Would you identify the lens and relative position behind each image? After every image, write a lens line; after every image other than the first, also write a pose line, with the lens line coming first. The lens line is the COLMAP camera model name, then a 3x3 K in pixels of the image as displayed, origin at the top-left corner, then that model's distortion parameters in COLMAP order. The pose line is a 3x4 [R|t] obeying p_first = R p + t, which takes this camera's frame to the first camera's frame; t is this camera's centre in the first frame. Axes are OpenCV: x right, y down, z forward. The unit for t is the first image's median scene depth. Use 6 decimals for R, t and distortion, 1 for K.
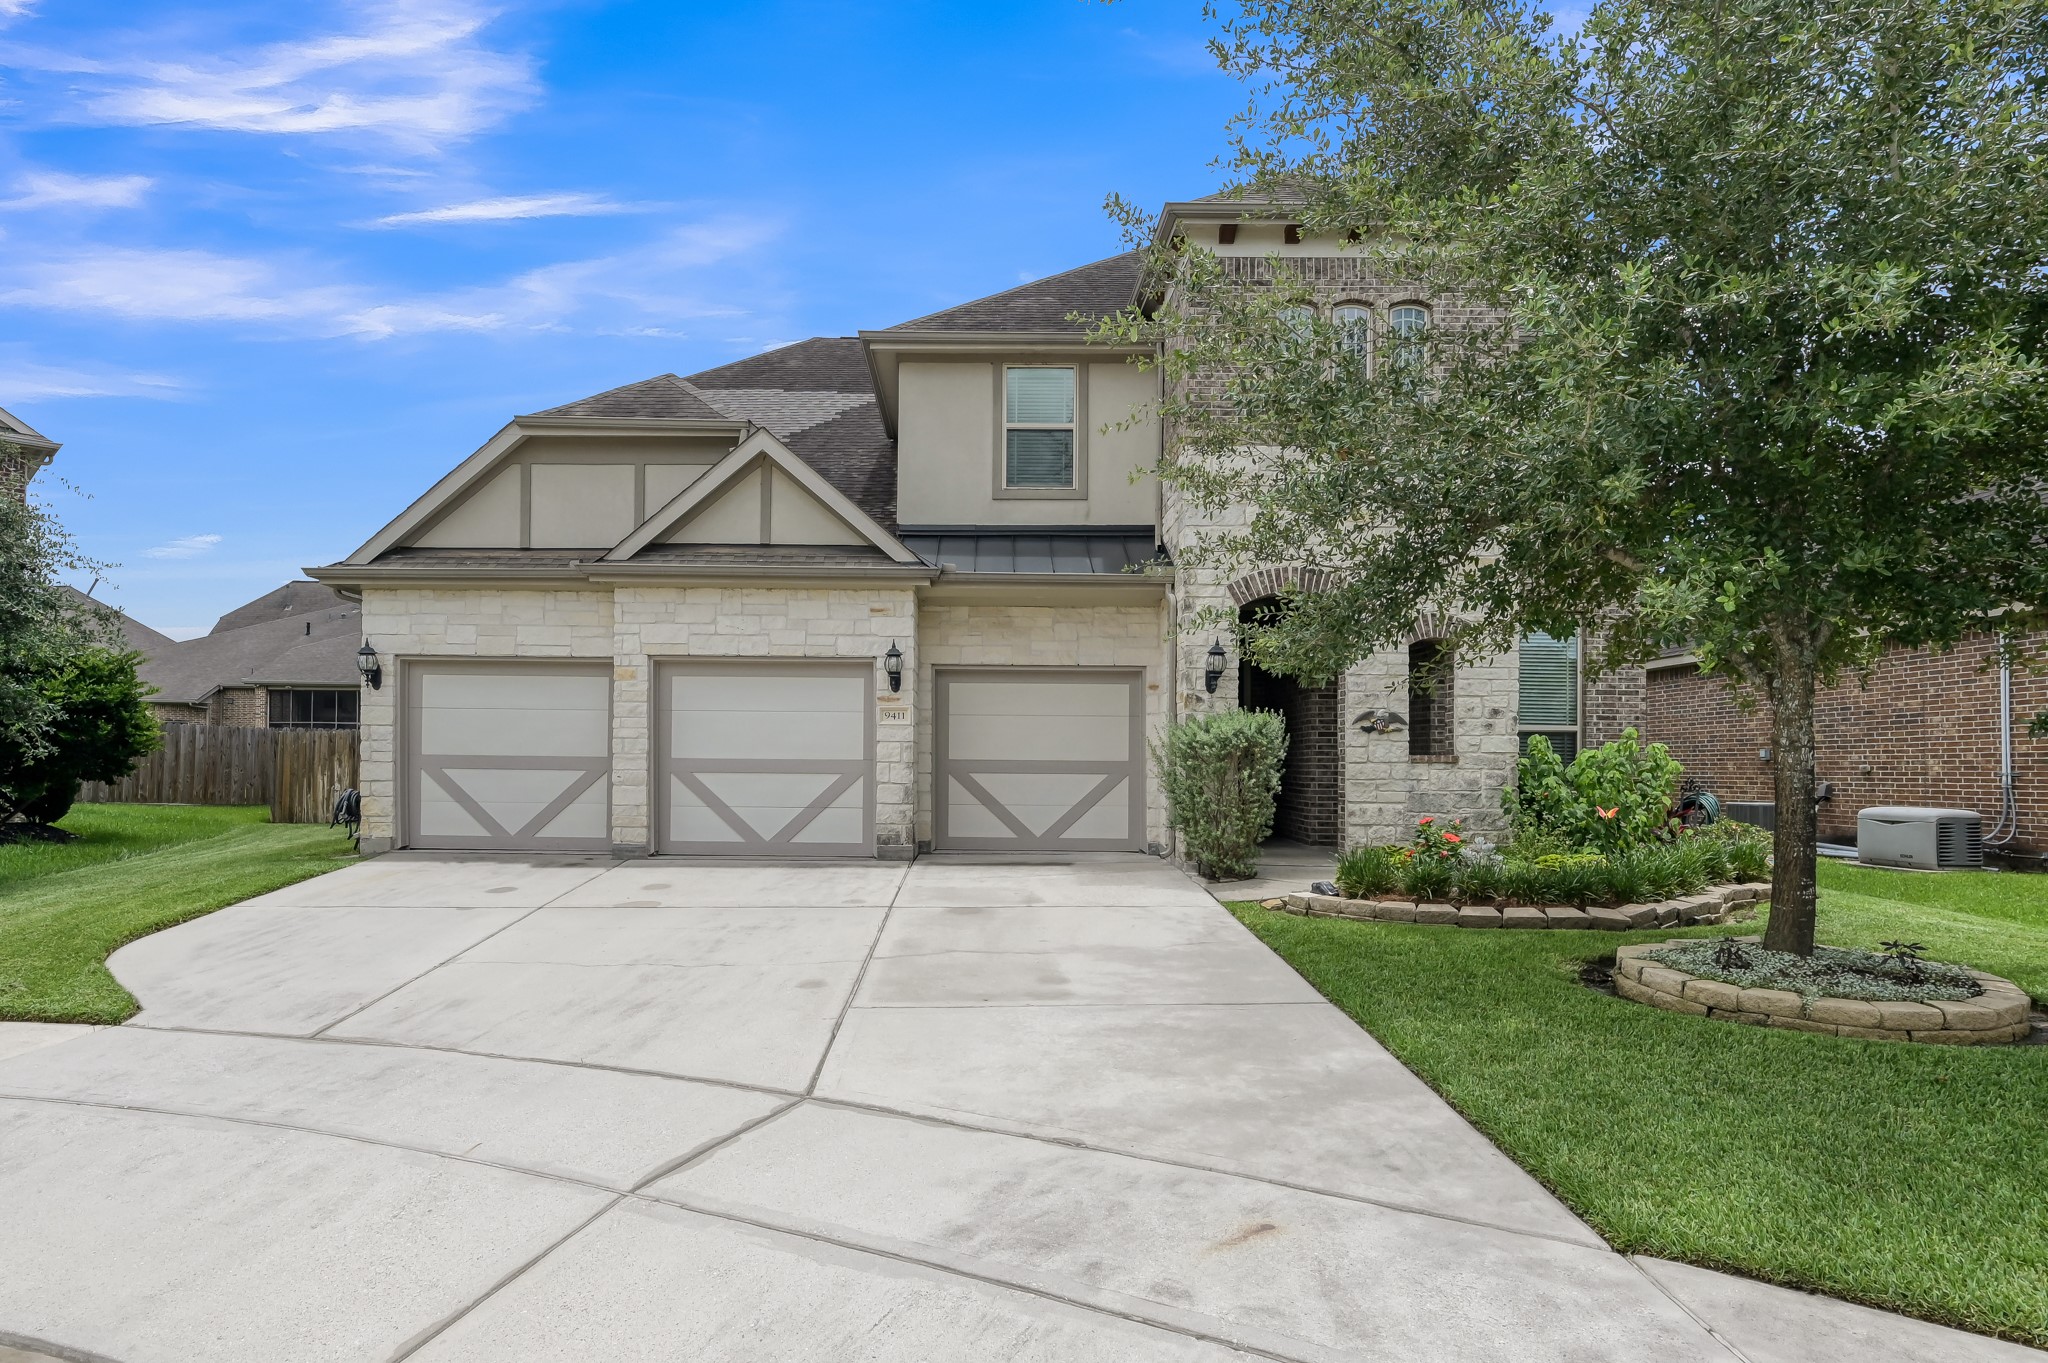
lens RADIAL K [[949.3, 0, 1026.7], [0, 949.3, 696.3], [0, 0, 1]] dist [0.001823, 0.000808]
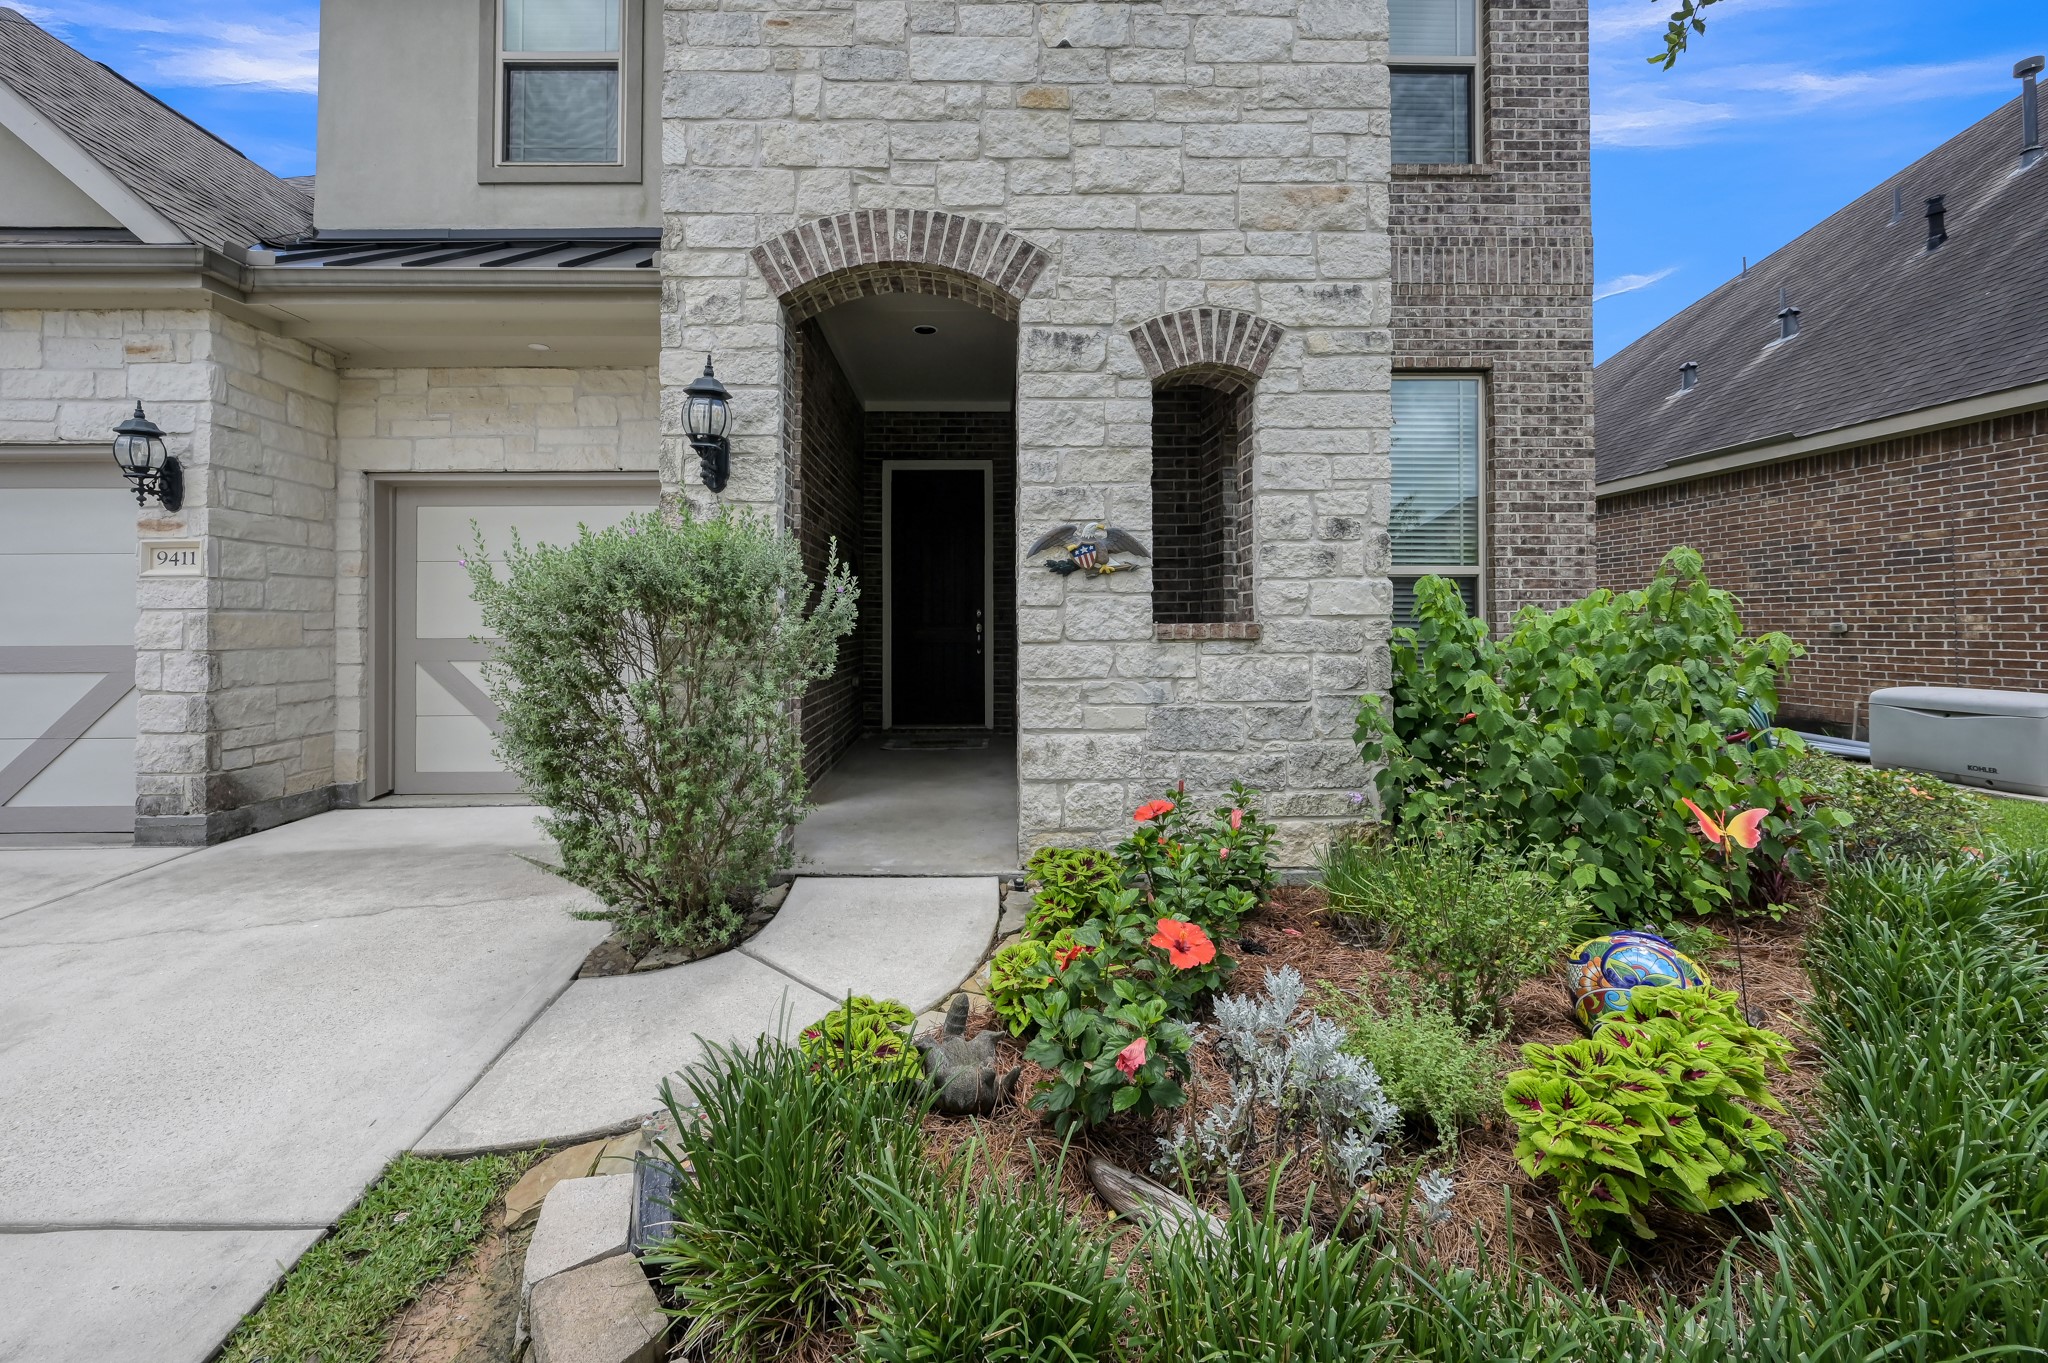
lens RADIAL K [[800.8, 0, 980.9], [0, 800.8, 581.1], [0, 0, 1]] dist [0.004121, -0.000027]
pose [[0.999130, -0.012146, 0.039908, 0.302979], [0.011497, 0.999798, 0.016458, 0.034093], [-0.040100, -0.015985, 0.999068, 0.618065]]
